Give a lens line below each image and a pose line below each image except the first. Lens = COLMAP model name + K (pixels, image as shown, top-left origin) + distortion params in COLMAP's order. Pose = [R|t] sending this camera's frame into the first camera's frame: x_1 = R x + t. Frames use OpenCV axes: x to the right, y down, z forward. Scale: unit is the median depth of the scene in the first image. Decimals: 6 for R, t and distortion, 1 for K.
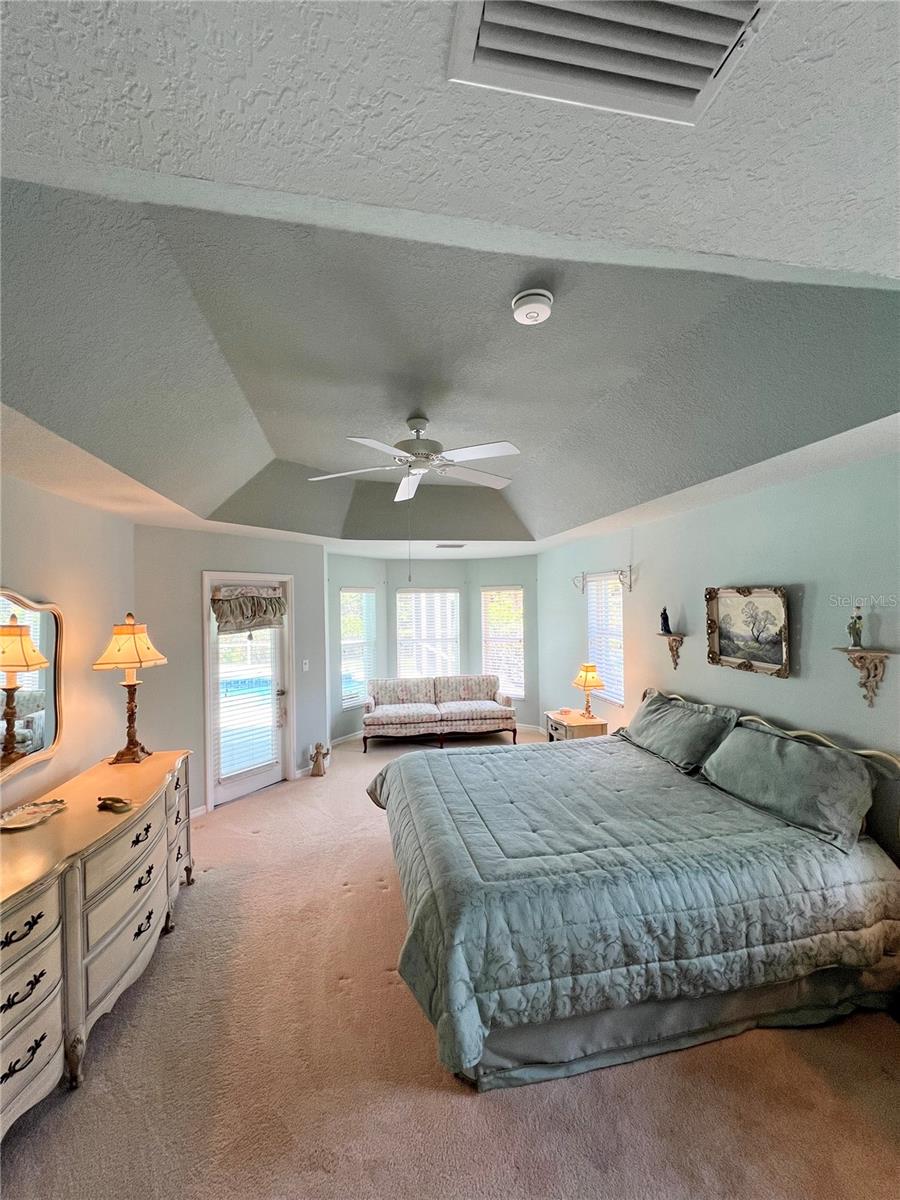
lens RADIAL K [[513.0, 0, 457.1], [0, 513.0, 598.1], [0, 0, 1]] dist [-0.004777, 0.000570]
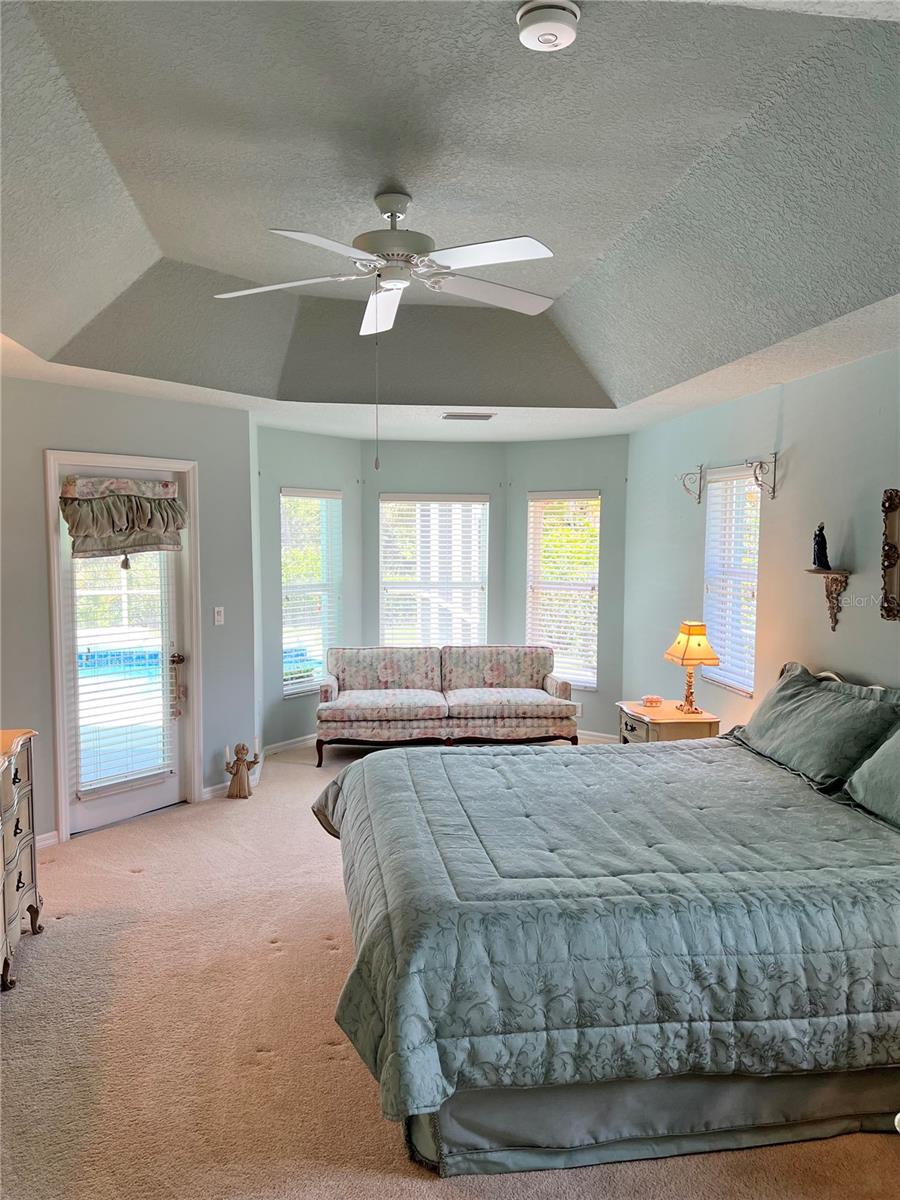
lens RADIAL K [[929.1, 0, 449.4], [0, 929.1, 602.5], [0, 0, 1]] dist [0.036472, -0.036416]
pose [[0.998466, 0.024490, -0.049655, 0.049715], [-0.019779, 0.995447, 0.093244, 0.020838], [0.051712, -0.092119, 0.994404, -0.116629]]
